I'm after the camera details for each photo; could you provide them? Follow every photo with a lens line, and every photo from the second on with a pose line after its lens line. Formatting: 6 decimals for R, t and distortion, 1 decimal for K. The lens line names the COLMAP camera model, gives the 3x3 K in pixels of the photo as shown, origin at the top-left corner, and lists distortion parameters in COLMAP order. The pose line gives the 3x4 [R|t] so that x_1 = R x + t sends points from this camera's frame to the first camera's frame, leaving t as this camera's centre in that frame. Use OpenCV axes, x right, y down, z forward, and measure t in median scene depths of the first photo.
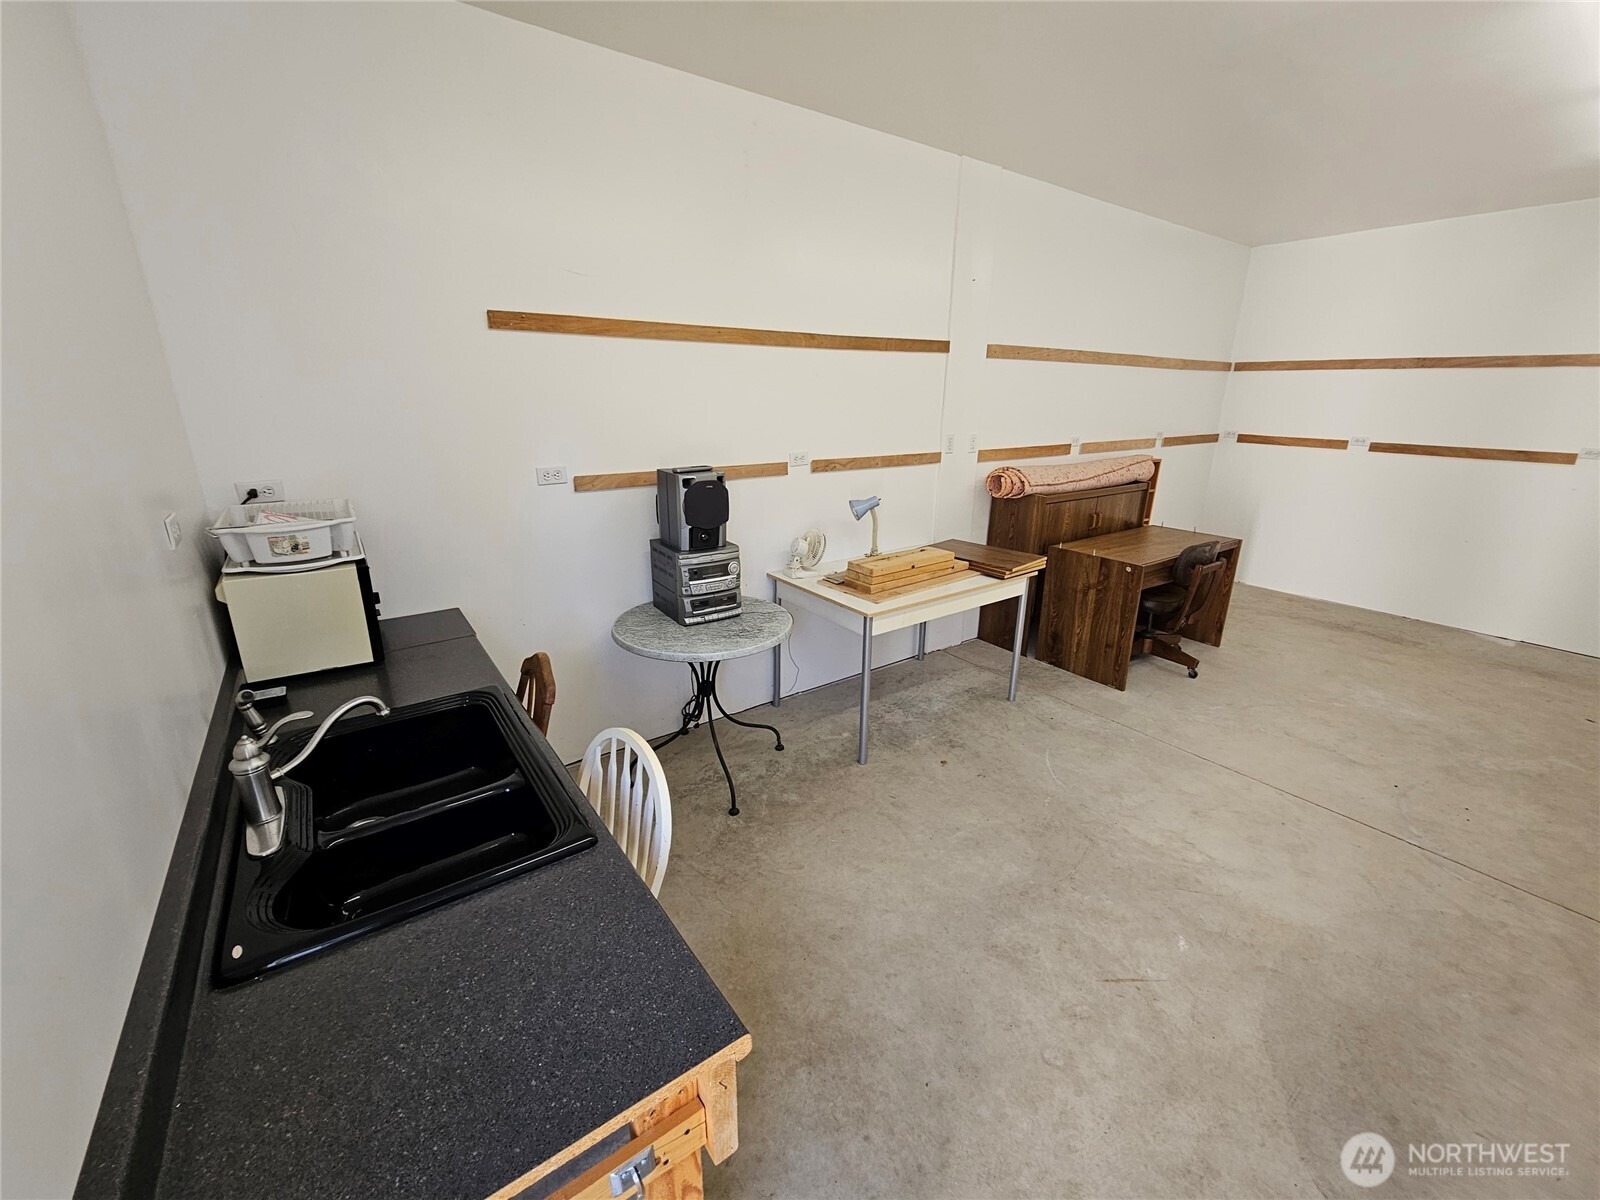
lens RADIAL K [[661.1, 0, 800.4], [0, 661.1, 593.1], [0, 0, 1]] dist [0.001305, 0.000190]
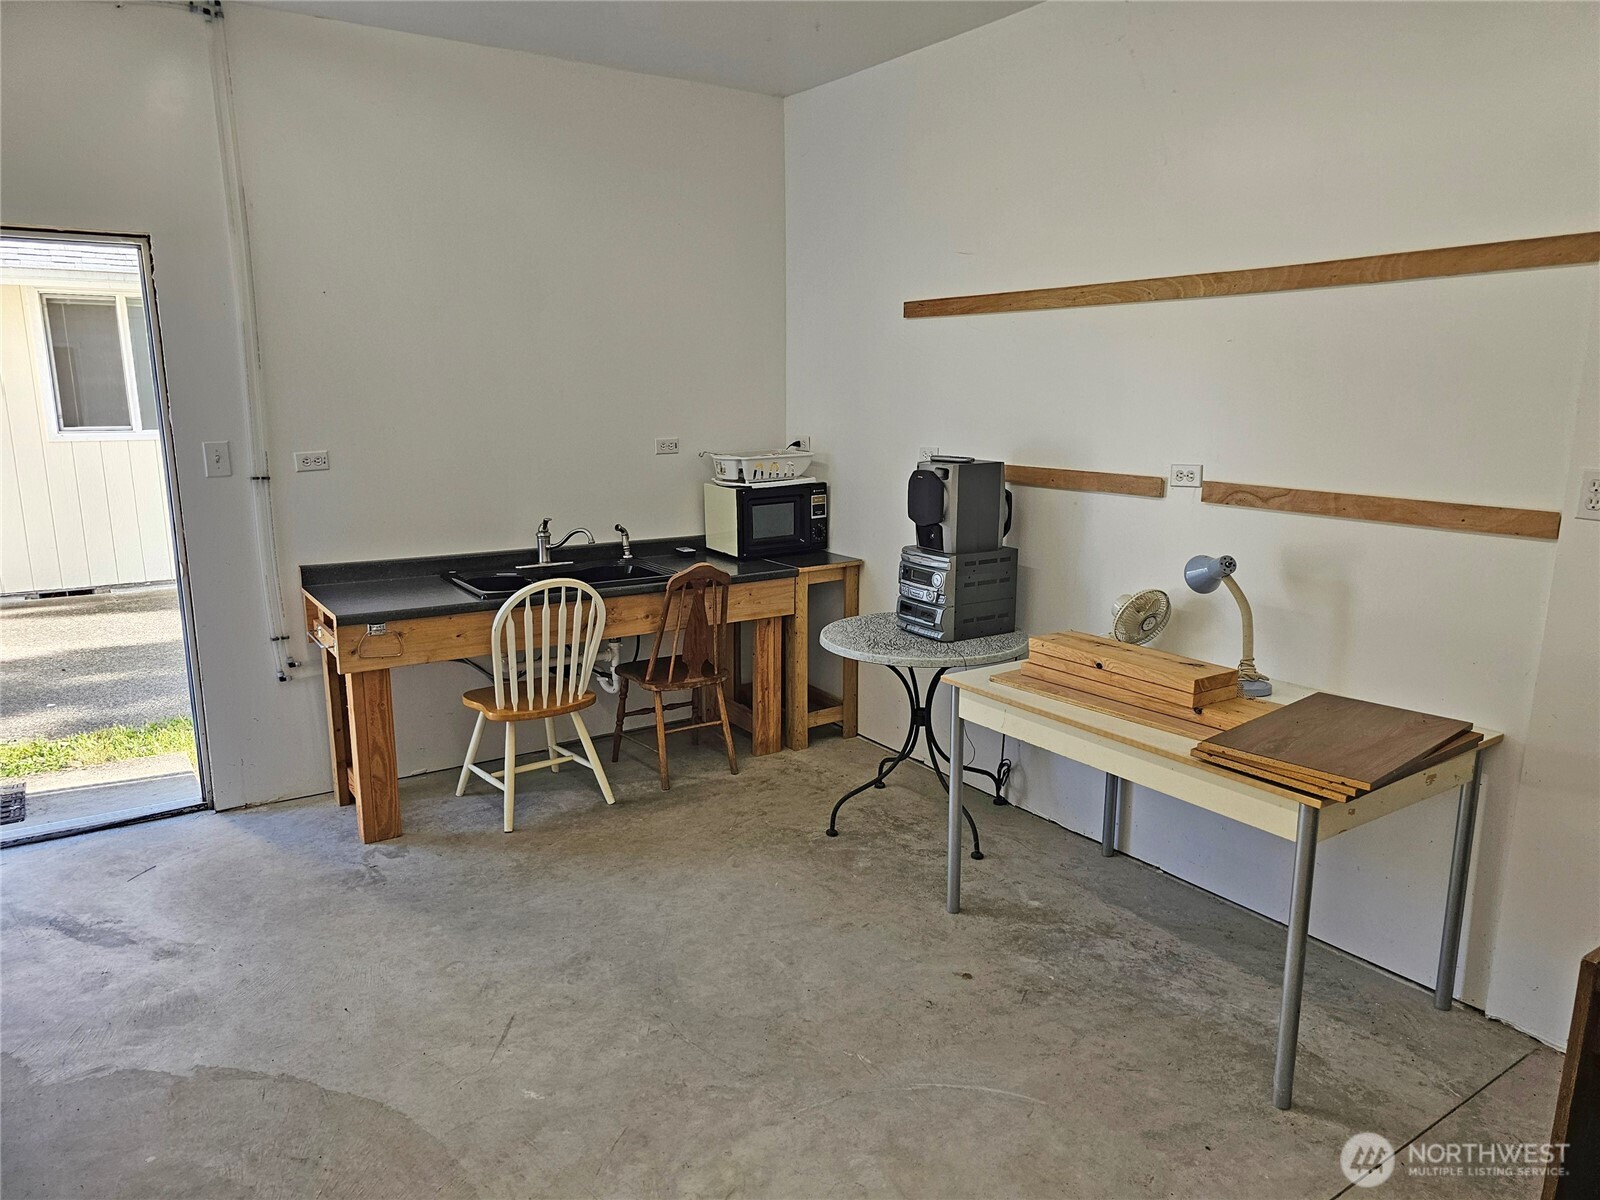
lens RADIAL K [[1042.8, 0, 800.0], [0, 1042.8, 600.0], [0, 0, 1]] dist [0.056494, -0.047262]
pose [[-0.024649, 0.195414, -0.980411, 1.297277], [-0.297433, 0.934863, 0.193814, -0.235794], [0.954424, 0.296384, 0.035079, 0.874109]]
